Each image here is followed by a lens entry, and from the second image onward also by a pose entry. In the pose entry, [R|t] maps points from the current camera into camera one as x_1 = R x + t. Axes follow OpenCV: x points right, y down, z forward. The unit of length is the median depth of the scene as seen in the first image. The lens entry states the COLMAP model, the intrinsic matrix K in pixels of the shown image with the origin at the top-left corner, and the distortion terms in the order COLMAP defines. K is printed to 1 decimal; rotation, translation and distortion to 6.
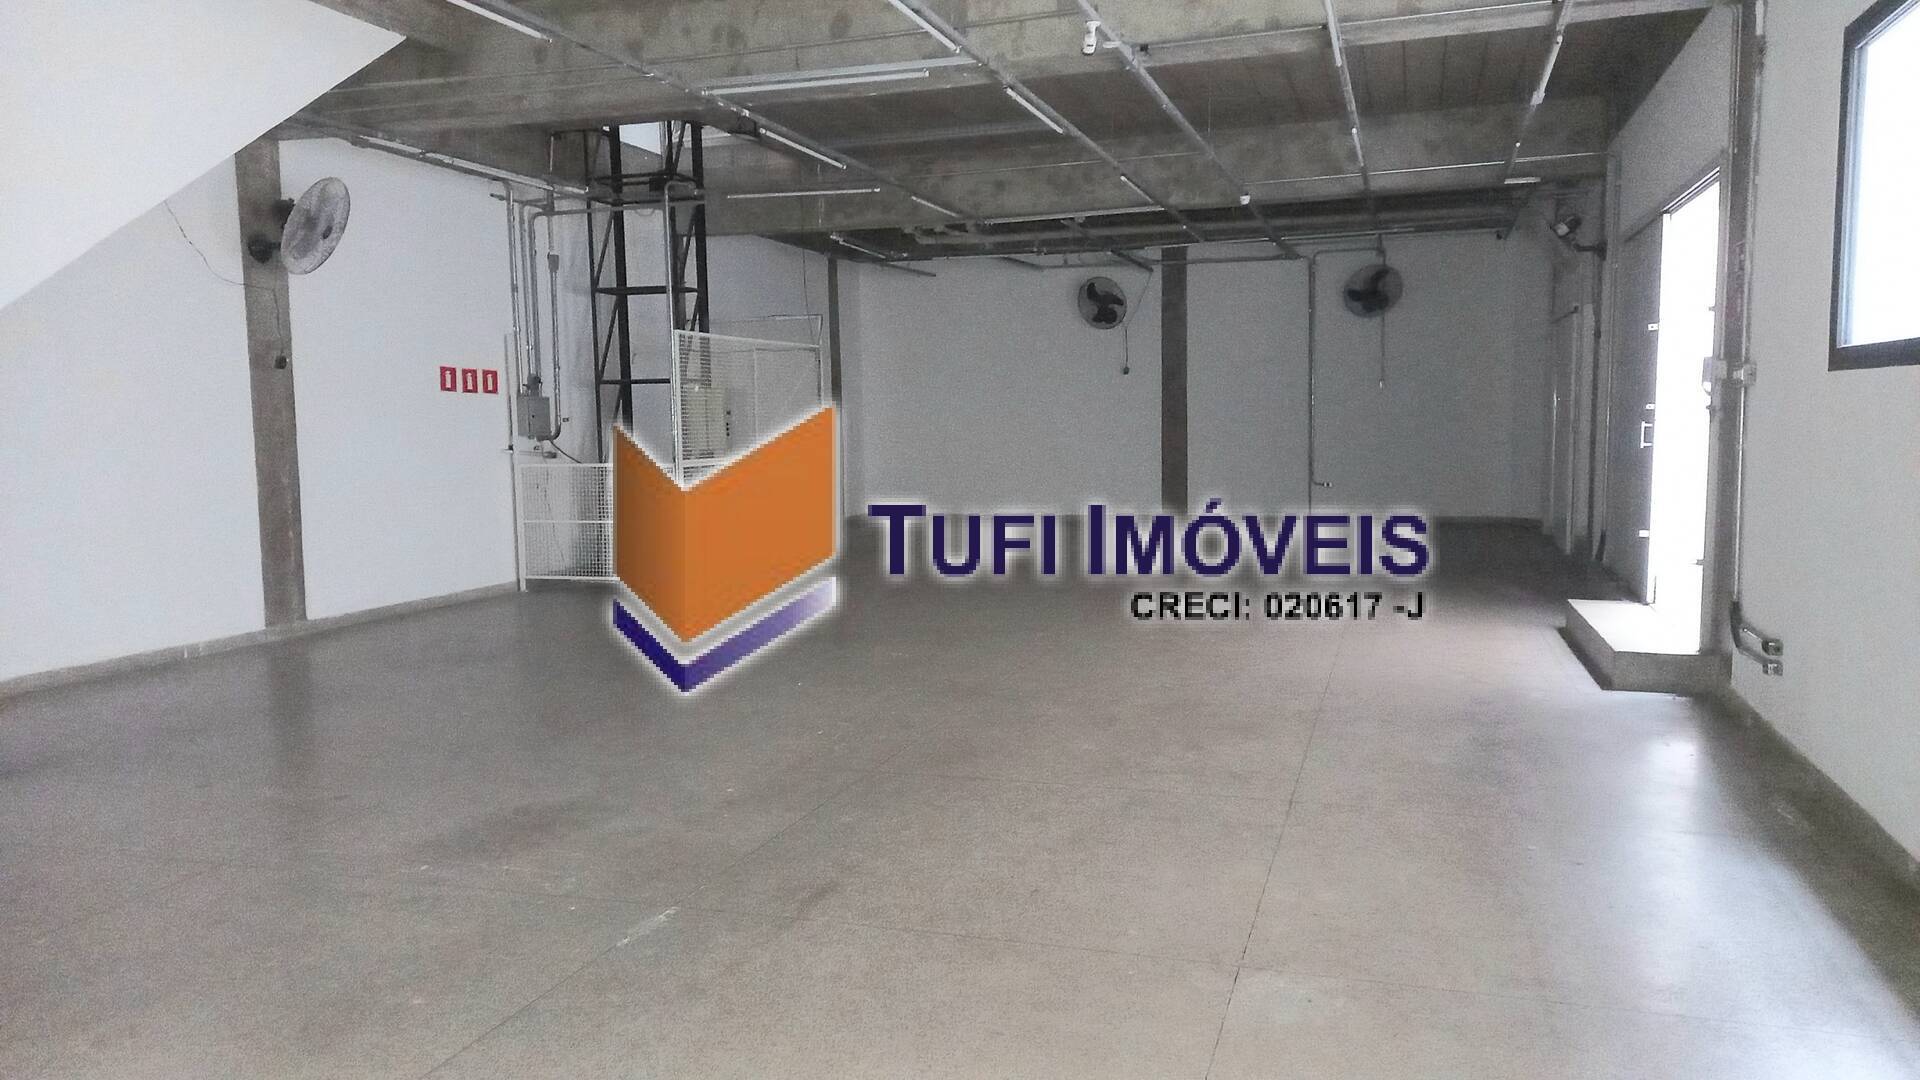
lens RADIAL K [[1439.4, 0, 955.2], [0, 1439.4, 515.6], [0, 0, 1]] dist [0.060401, -0.001030]
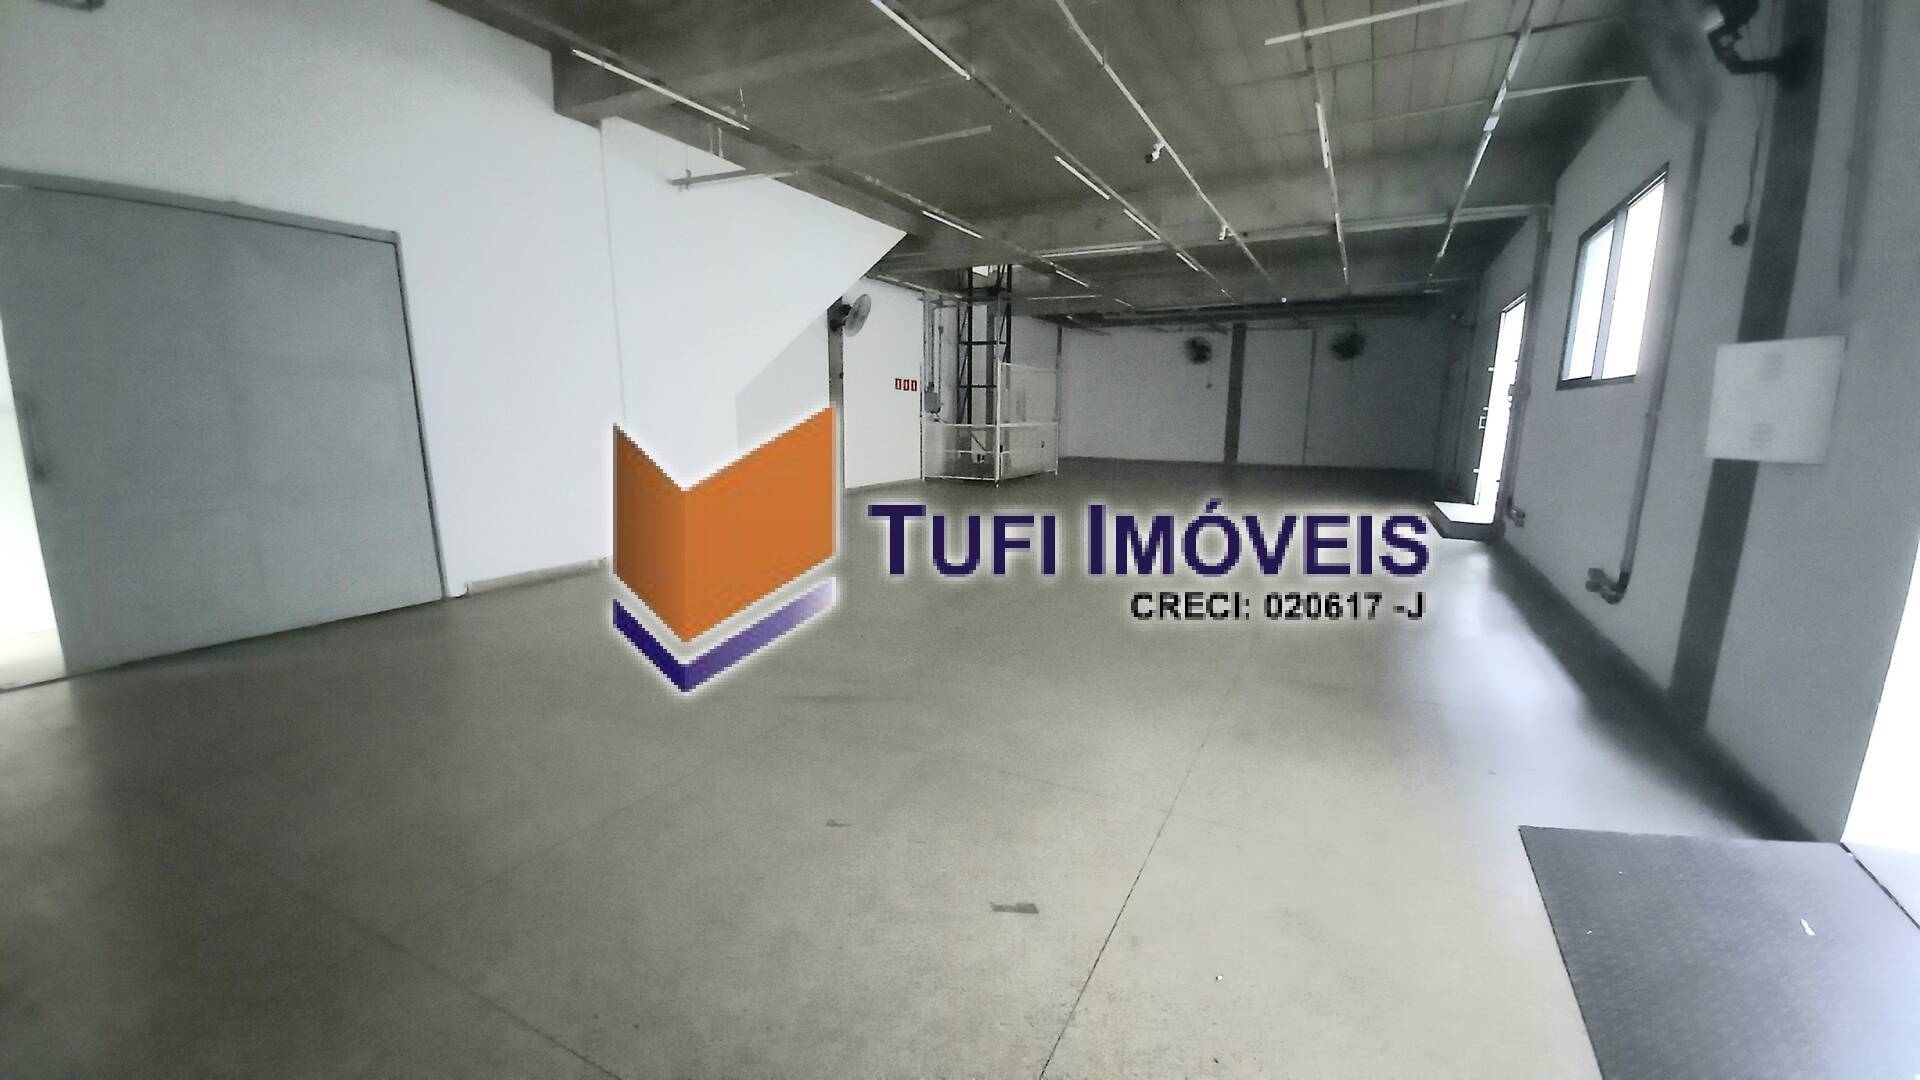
lens RADIAL K [[754.8, 0, 960.0], [0, 754.8, 540.0], [0, 0, 1]] dist [0.000113, 0.000045]
pose [[0.983064, 0.055017, -0.174808, -0.037448], [-0.036611, 0.993603, 0.106828, 0.015562], [0.179568, -0.098619, 0.978790, -0.128747]]
